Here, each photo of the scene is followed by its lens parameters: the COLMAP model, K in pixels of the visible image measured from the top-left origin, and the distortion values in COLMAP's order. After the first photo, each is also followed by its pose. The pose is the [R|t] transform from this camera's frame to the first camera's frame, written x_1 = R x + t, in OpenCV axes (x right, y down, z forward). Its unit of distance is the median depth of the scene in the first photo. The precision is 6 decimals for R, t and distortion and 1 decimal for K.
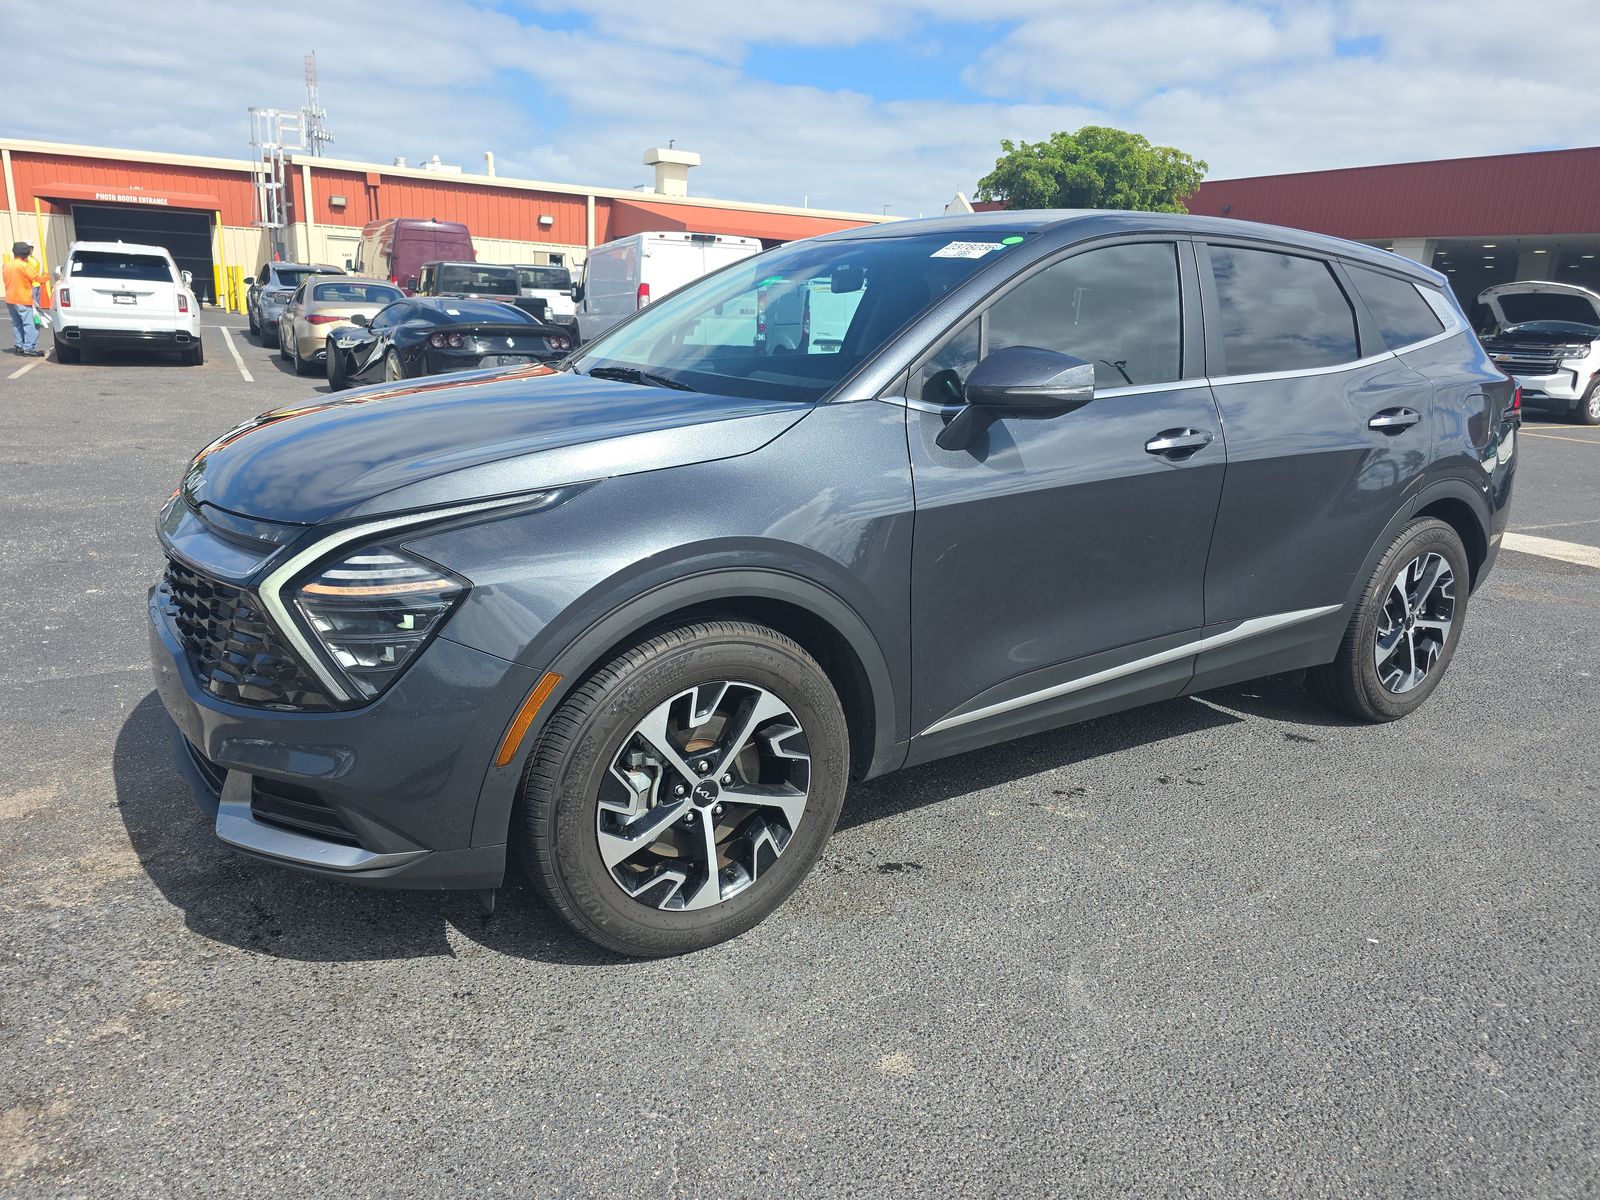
lens RADIAL K [[1101.5, 0, 800.0], [0, 1101.5, 600.0], [0, 0, 1]] dist [-0.005963, -0.006931]
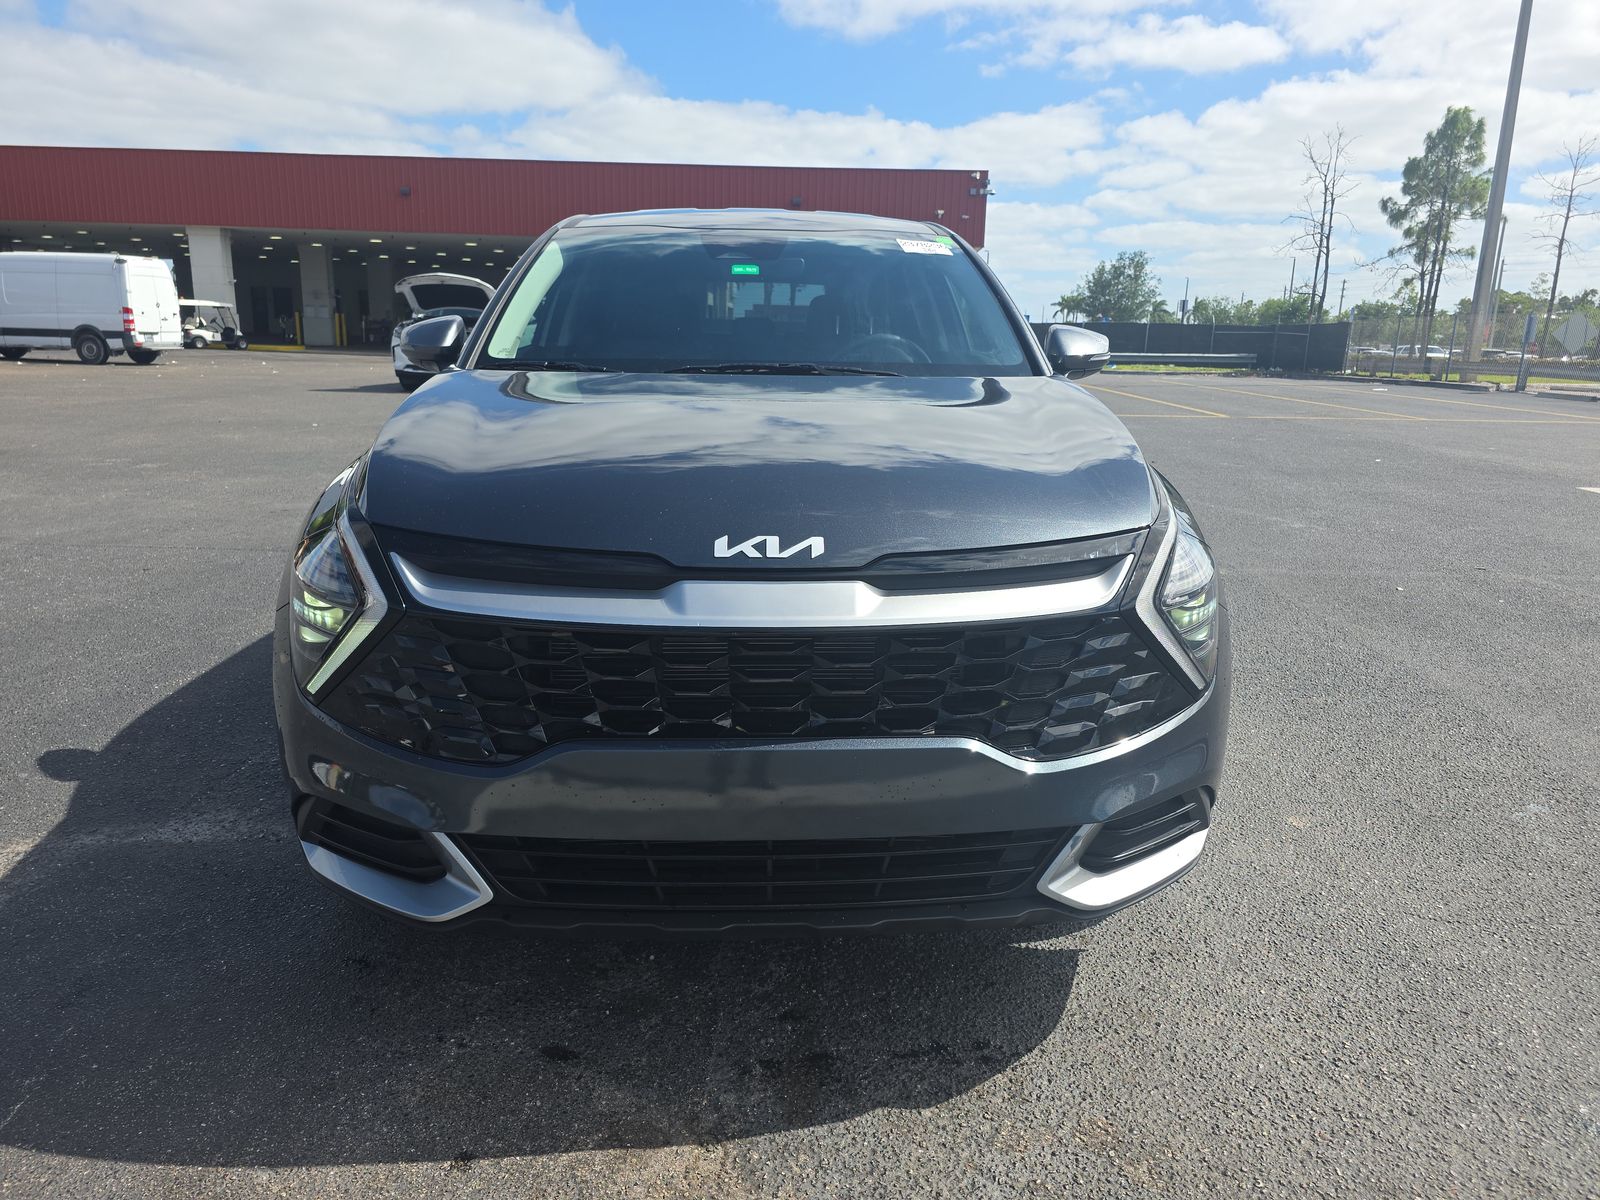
lens RADIAL K [[1101.5, 0, 800.0], [0, 1101.5, 600.0], [0, 0, 1]] dist [-0.005963, -0.006931]
pose [[0.498065, -0.224737, 0.837511, -1.179790], [0.215835, 0.967564, 0.131280, -0.167116], [-0.839849, 0.115378, 0.530416, 0.634053]]
